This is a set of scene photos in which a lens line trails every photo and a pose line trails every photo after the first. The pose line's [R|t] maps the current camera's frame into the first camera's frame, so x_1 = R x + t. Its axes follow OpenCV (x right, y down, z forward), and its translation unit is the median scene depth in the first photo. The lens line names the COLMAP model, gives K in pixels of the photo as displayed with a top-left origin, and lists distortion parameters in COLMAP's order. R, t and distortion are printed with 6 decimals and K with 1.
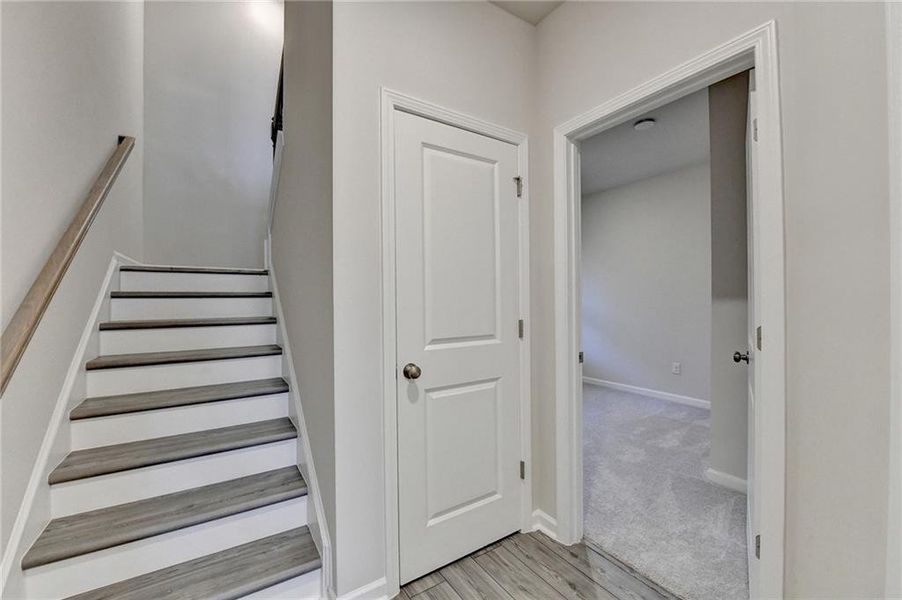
lens RADIAL K [[368.2, 0, 446.0], [0, 368.2, 304.8], [0, 0, 1]] dist [-0.022734, -0.000530]
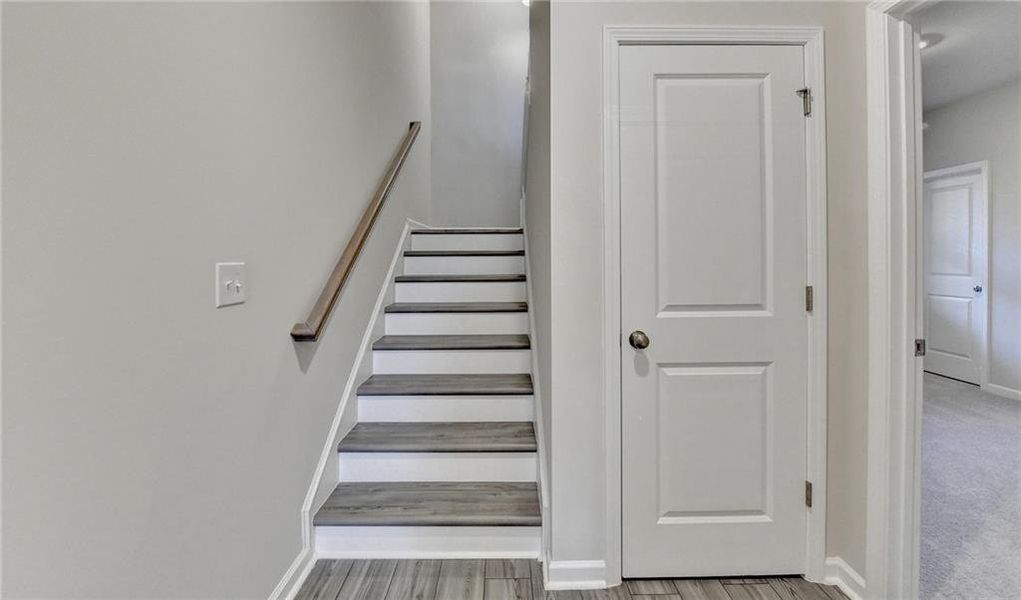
lens RADIAL K [[425.1, 0, 507.9], [0, 425.1, 267.4], [0, 0, 1]] dist [-0.025645, 0.000180]
pose [[0.832661, 0.013216, -0.553625, 0.179484], [-0.007692, 0.999895, 0.012300, -0.001790], [0.553729, -0.005984, 0.832675, -0.010598]]
